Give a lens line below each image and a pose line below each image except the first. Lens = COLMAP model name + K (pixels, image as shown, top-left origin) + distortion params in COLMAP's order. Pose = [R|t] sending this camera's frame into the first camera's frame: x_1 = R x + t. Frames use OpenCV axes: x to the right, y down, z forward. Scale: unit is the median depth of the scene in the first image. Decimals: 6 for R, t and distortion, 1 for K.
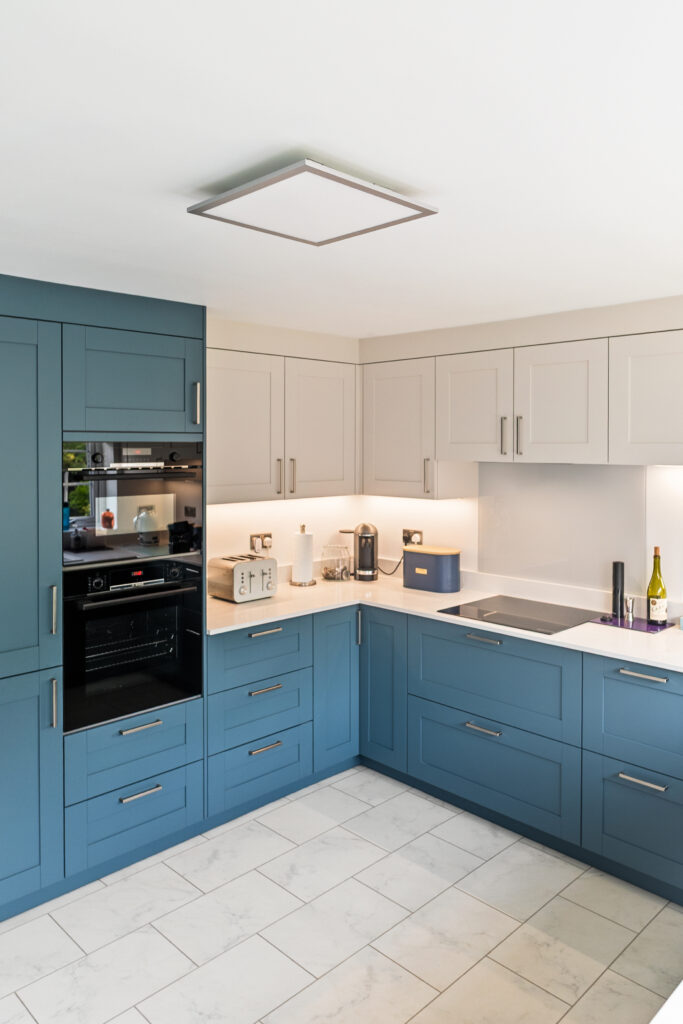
lens RADIAL K [[737.8, 0, 341.7], [0, 737.8, 451.3], [0, 0, 1]] dist [0.000511, -0.001690]
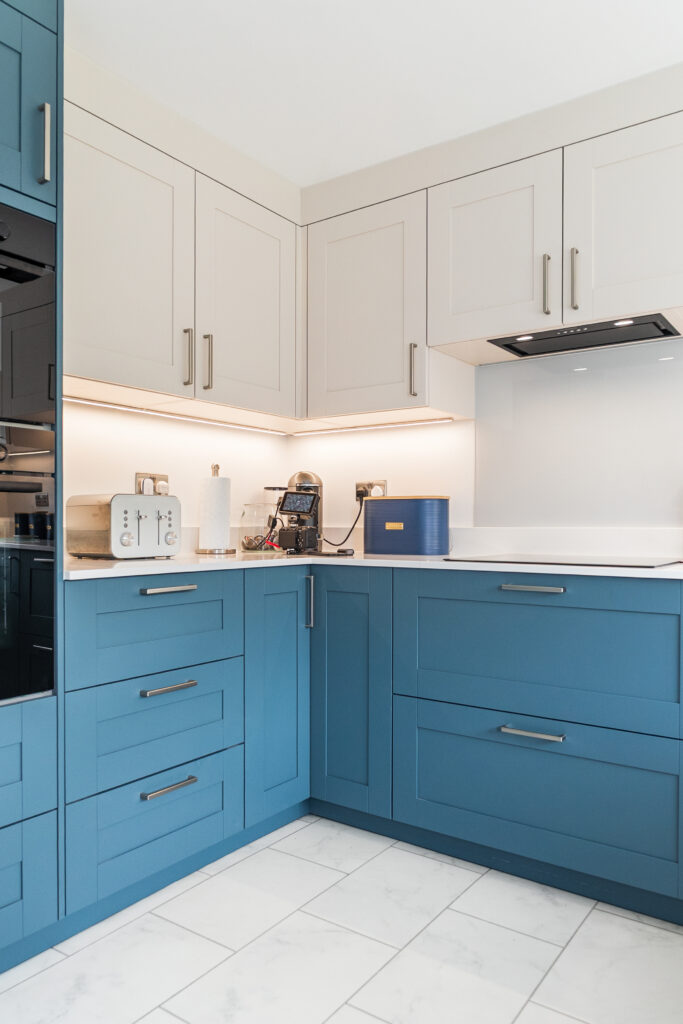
lens RADIAL K [[731.1, 0, 338.8], [0, 731.1, 531.6], [0, 0, 1]] dist [-0.000634, -0.001597]
pose [[0.984589, 0.001119, 0.174878, -0.067239], [-0.001273, 0.999999, 0.000768, 0.183543], [-0.174877, -0.000979, 0.984590, 0.376681]]
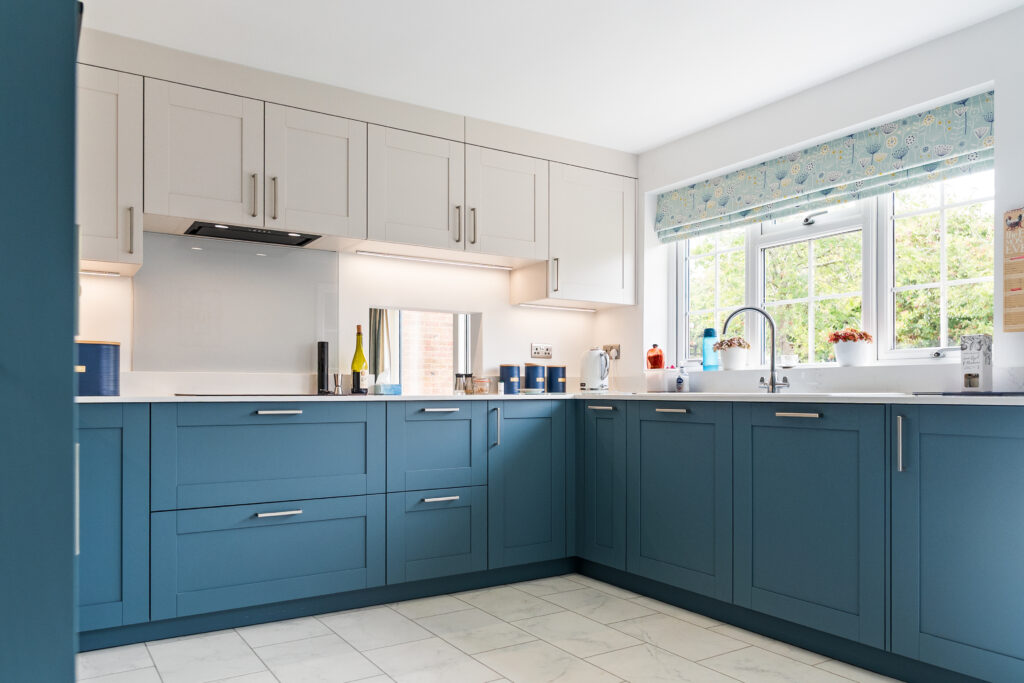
lens RADIAL K [[731.1, 0, 509.9], [0, 731.1, 382.0], [0, 0, 1]] dist [-0.000634, -0.001597]
pose [[0.198631, 0.011981, 0.980001, -0.550731], [0.007190, 0.999881, -0.013682, 0.206629], [-0.980048, 0.009764, 0.198521, 0.490124]]
